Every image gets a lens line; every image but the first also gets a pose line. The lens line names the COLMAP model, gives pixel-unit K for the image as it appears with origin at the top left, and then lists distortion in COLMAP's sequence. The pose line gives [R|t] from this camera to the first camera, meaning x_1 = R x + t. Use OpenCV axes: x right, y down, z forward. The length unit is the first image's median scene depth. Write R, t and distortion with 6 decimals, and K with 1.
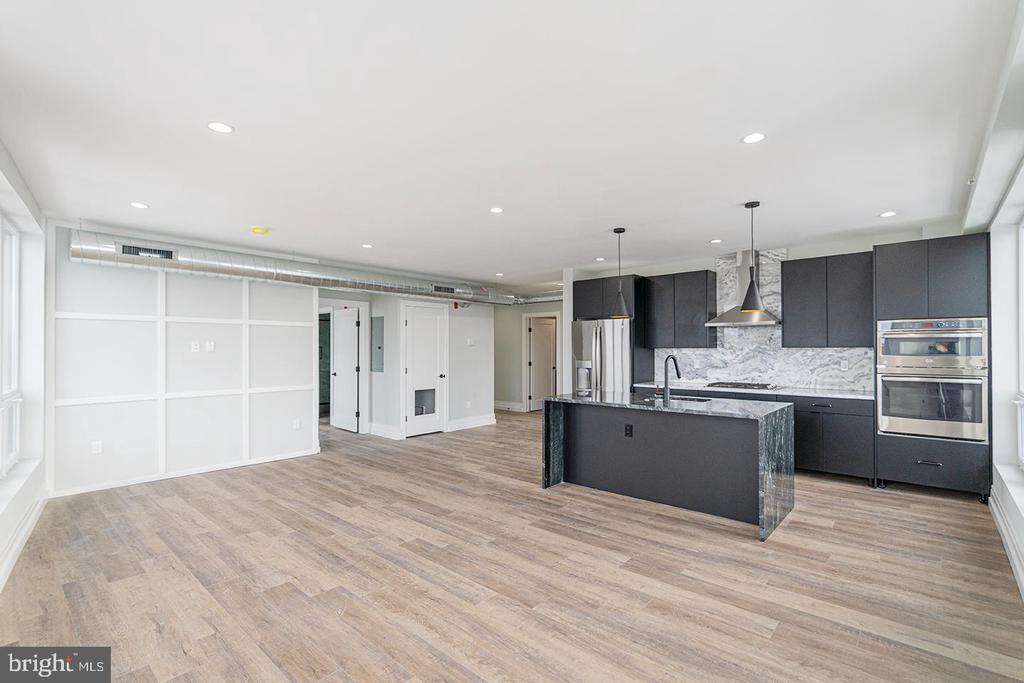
lens RADIAL K [[459.5, 0, 512.1], [0, 459.5, 344.0], [0, 0, 1]] dist [0.001018, -0.000290]
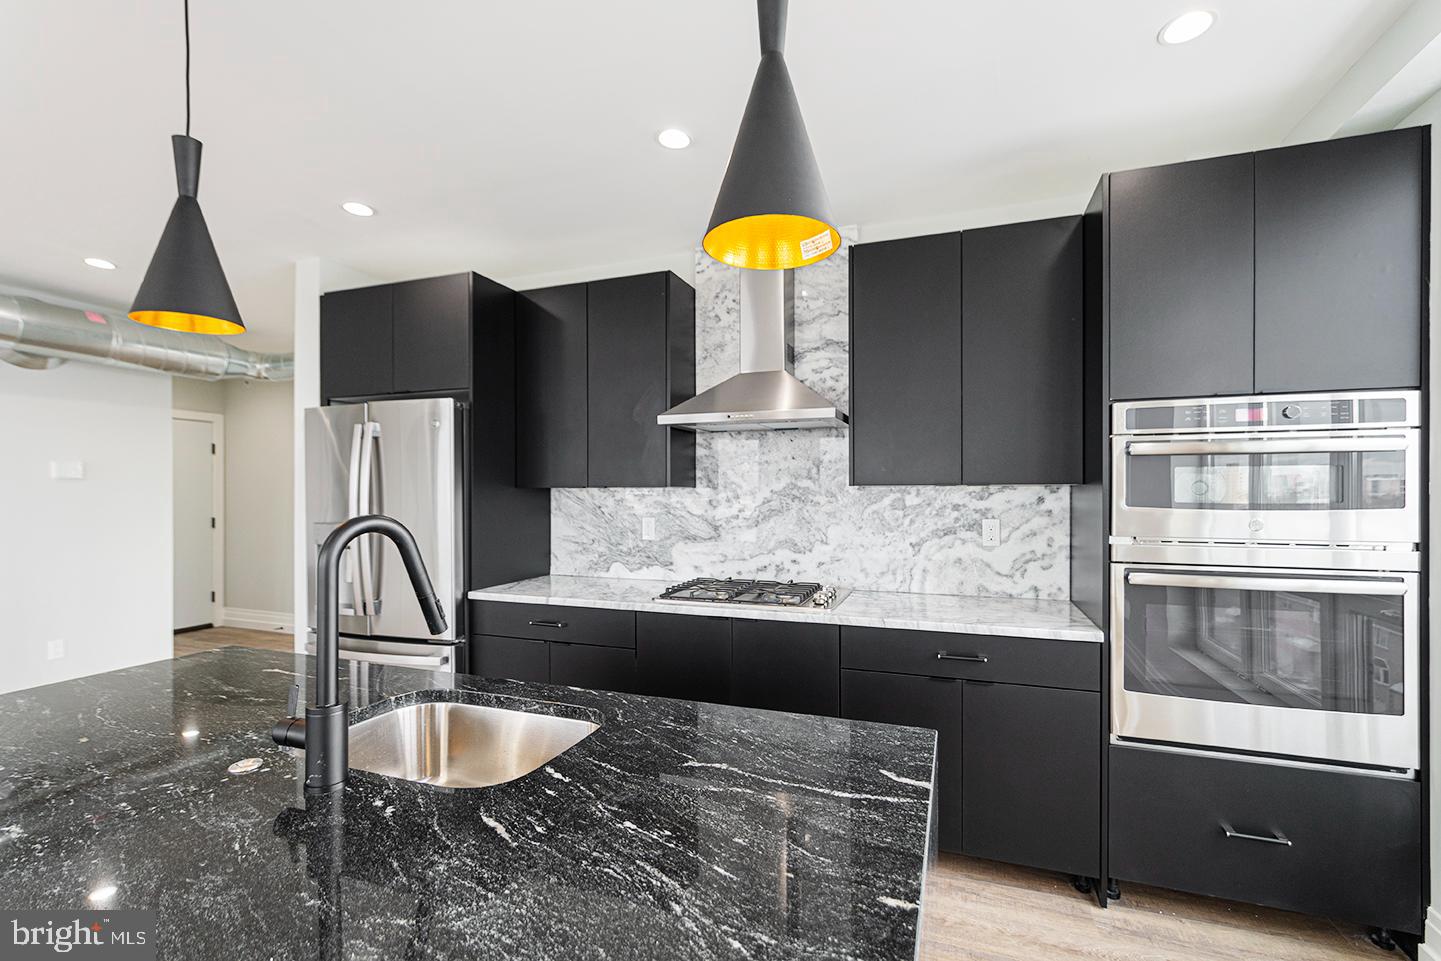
lens RADIAL K [[646.6, 0, 714.3], [0, 646.6, 496.0], [0, 0, 1]] dist [0.001018, -0.000290]
pose [[0.930711, 0.002001, 0.365749, 0.364146], [-0.006310, 0.999924, 0.010588, 0.013838], [-0.365700, -0.012162, 0.930653, 0.682476]]
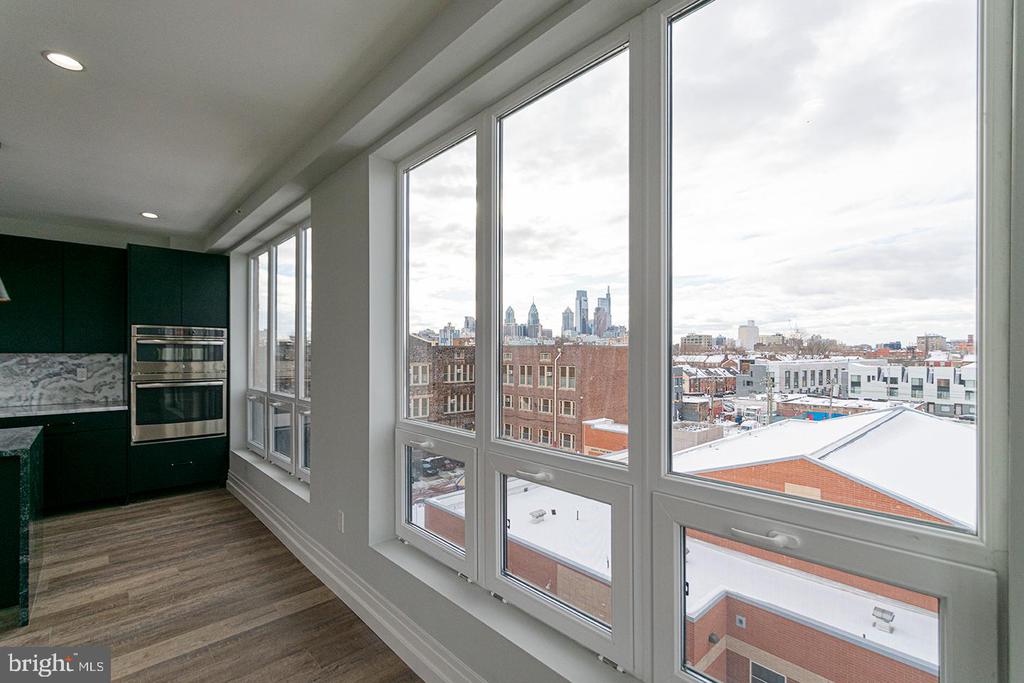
lens RADIAL K [[459.5, 0, 526.6], [0, 459.5, 354.5], [0, 0, 1]] dist [0.001018, -0.000290]
pose [[0.085768, 0.000440, 0.996315, -0.069947], [-0.011541, 0.999933, 0.000552, -0.000031], [-0.996248, -0.011546, 0.085767, 0.118293]]
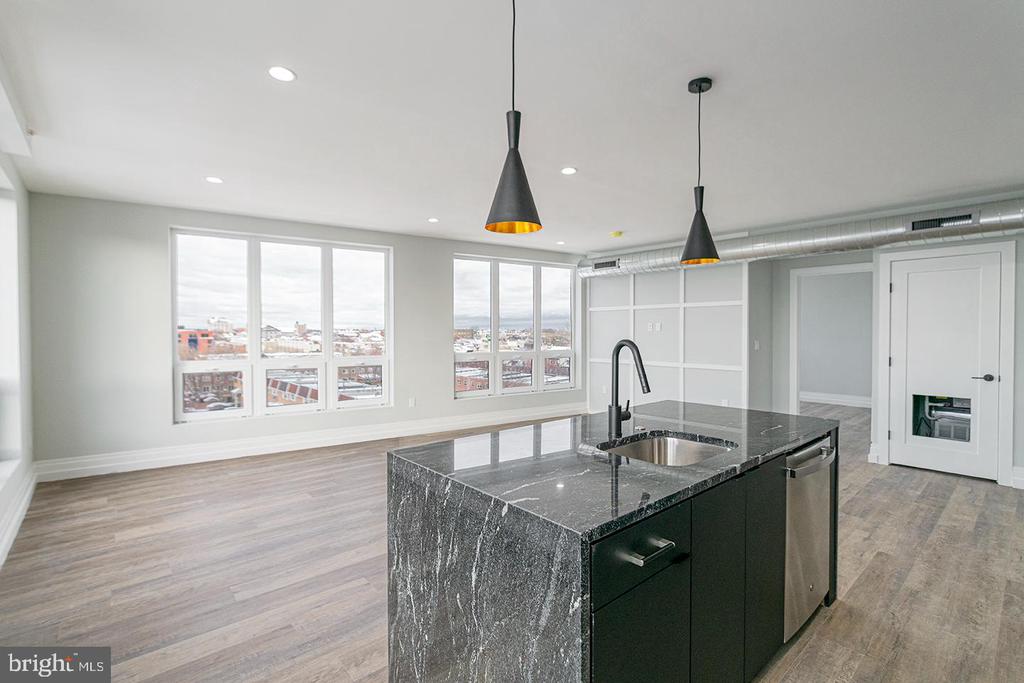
lens RADIAL K [[459.5, 0, 509.8], [0, 459.5, 339.6], [0, 0, 1]] dist [0.001018, -0.000290]
pose [[-0.110147, 0.020110, -0.993712, 0.792848], [0.013445, 0.999734, 0.018741, 0.014242], [0.993824, -0.011297, -0.110389, 0.905223]]
